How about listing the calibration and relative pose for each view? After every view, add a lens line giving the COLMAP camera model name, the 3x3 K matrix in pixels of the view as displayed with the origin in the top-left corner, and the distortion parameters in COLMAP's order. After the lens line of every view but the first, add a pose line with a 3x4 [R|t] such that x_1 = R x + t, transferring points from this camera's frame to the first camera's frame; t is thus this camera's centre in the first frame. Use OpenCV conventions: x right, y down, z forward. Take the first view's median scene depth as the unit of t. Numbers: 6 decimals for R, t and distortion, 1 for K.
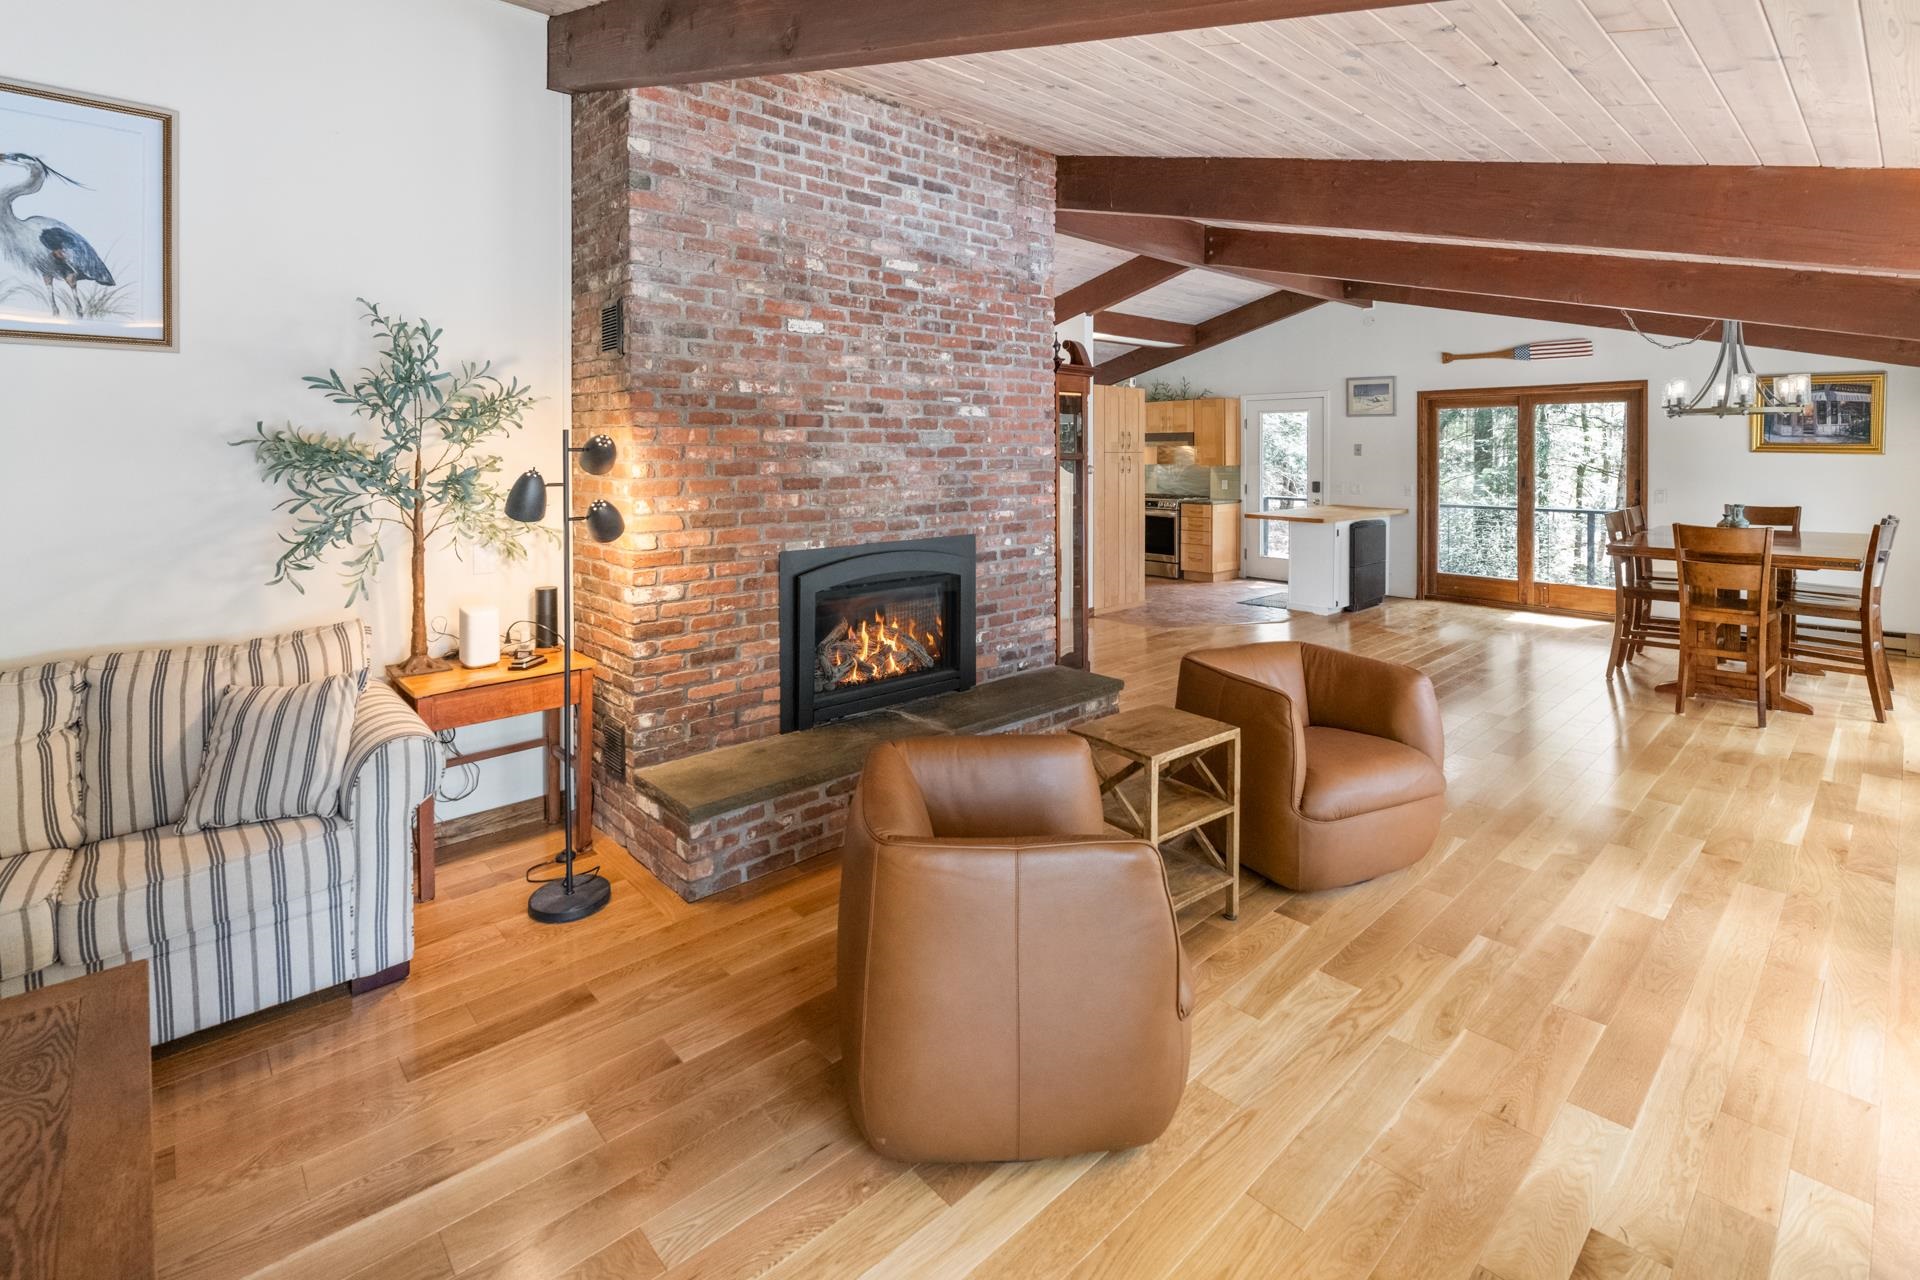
lens RADIAL K [[871.8, 0, 983.1], [0, 871.8, 476.4], [0, 0, 1]] dist [-0.011799, -0.000775]
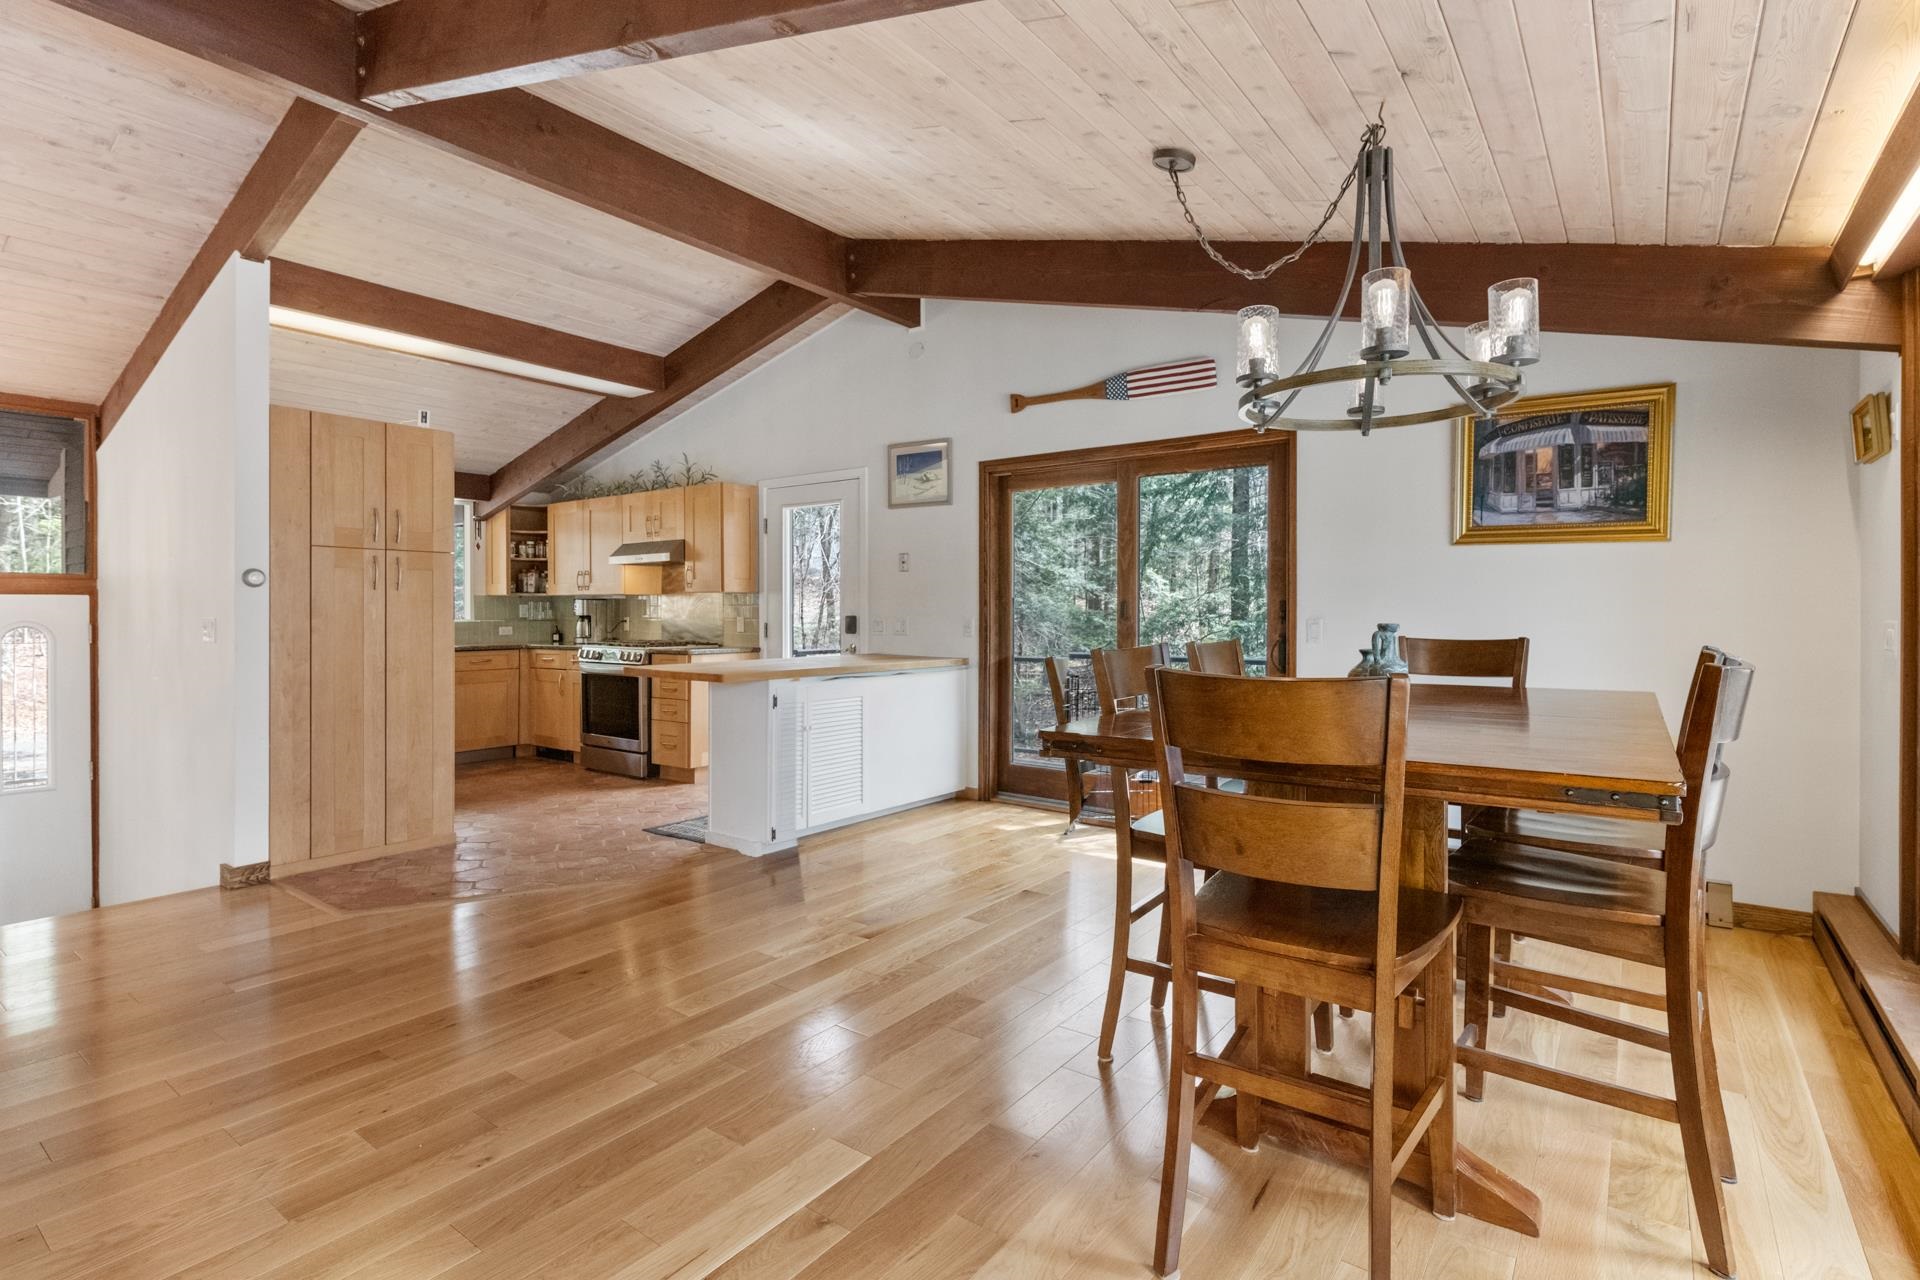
lens RADIAL K [[928.8, 0, 962.1], [0, 928.8, 633.0], [0, 0, 1]] dist [0.001977, 0.000259]
pose [[0.982397, -0.001863, 0.186797, 0.504865], [0.002769, 0.999986, -0.004590, 0.031757], [-0.186786, 0.005027, 0.982388, 0.511165]]
